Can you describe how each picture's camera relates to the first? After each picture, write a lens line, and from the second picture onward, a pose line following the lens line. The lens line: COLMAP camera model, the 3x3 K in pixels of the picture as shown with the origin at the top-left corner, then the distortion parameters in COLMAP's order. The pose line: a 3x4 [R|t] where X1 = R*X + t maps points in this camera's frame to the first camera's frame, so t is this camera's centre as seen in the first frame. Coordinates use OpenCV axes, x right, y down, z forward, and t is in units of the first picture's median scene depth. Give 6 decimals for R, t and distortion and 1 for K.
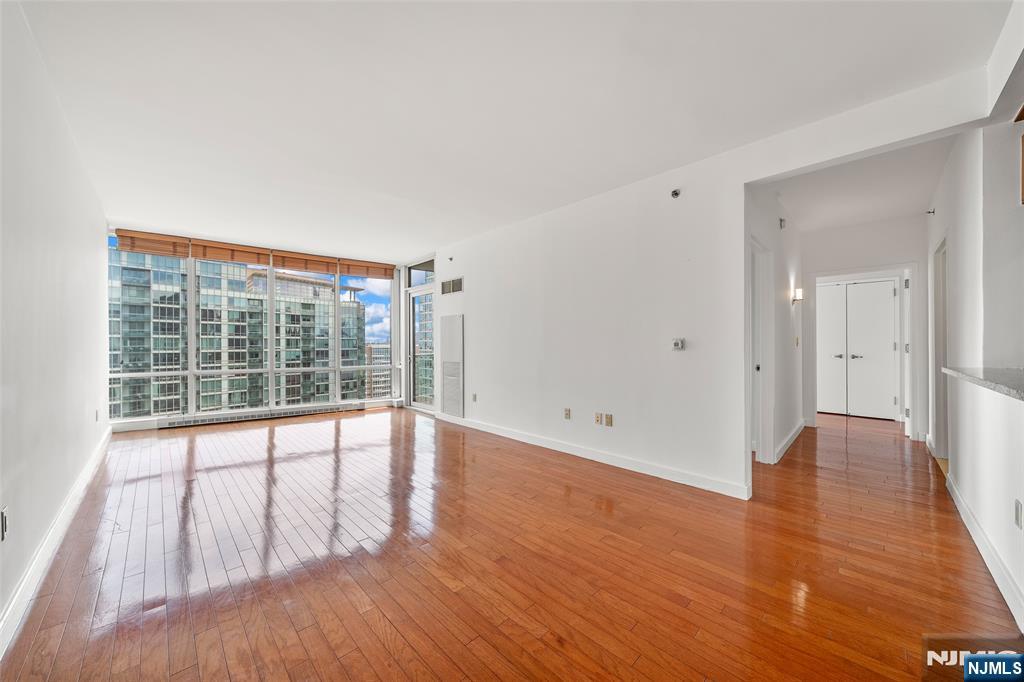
lens RADIAL K [[354.0, 0, 521.5], [0, 354.0, 345.0], [0, 0, 1]] dist [0.001564, -0.000867]
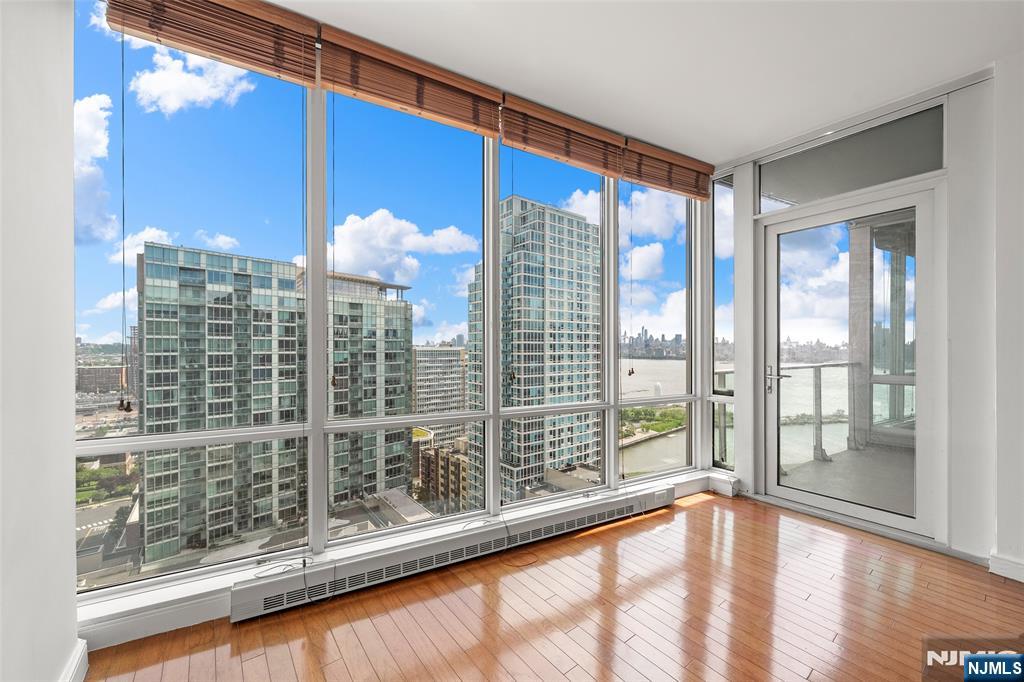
lens RADIAL K [[383.1, 0, 526.2], [0, 383.1, 349.5], [0, 0, 1]] dist [0.001219, 0.001118]
pose [[0.993734, 0.004417, -0.111685, -0.052293], [-0.003920, 0.999981, 0.004669, -0.000122], [0.111703, -0.004202, 0.993733, 0.049559]]
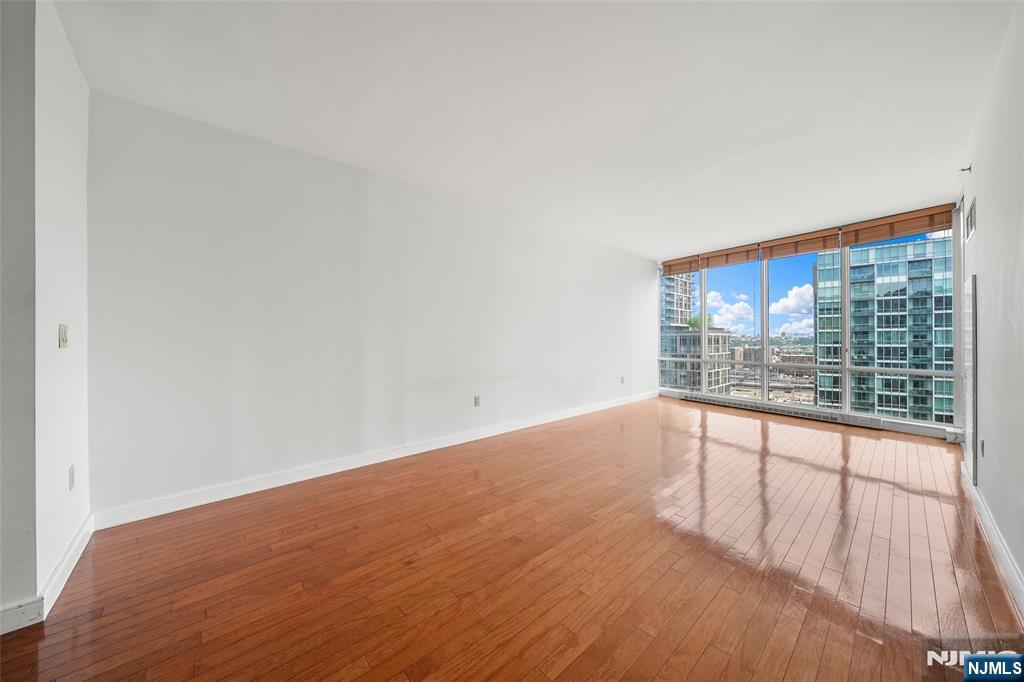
lens RADIAL K [[354.0, 0, 504.8], [0, 354.0, 336.9], [0, 0, 1]] dist [0.001564, -0.000867]
pose [[-0.073119, -0.005817, -0.997306, 0.028300], [0.000737, 0.999982, -0.005887, 0.000155], [0.997323, -0.001166, -0.073114, 0.029376]]
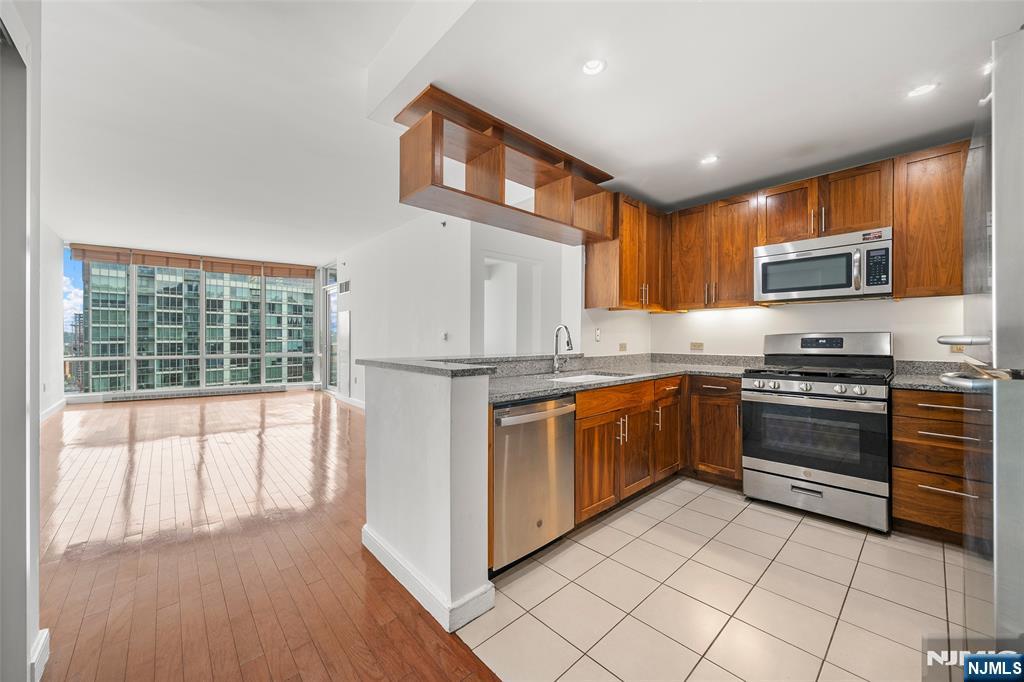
lens RADIAL K [[383.1, 0, 519.2], [0, 383.1, 339.6], [0, 0, 1]] dist [0.001219, 0.001118]
pose [[0.998402, 0.007268, -0.056037, 0.036152], [-0.006977, 0.999961, 0.005392, -0.000124], [0.056074, -0.004992, 0.998414, -0.019129]]
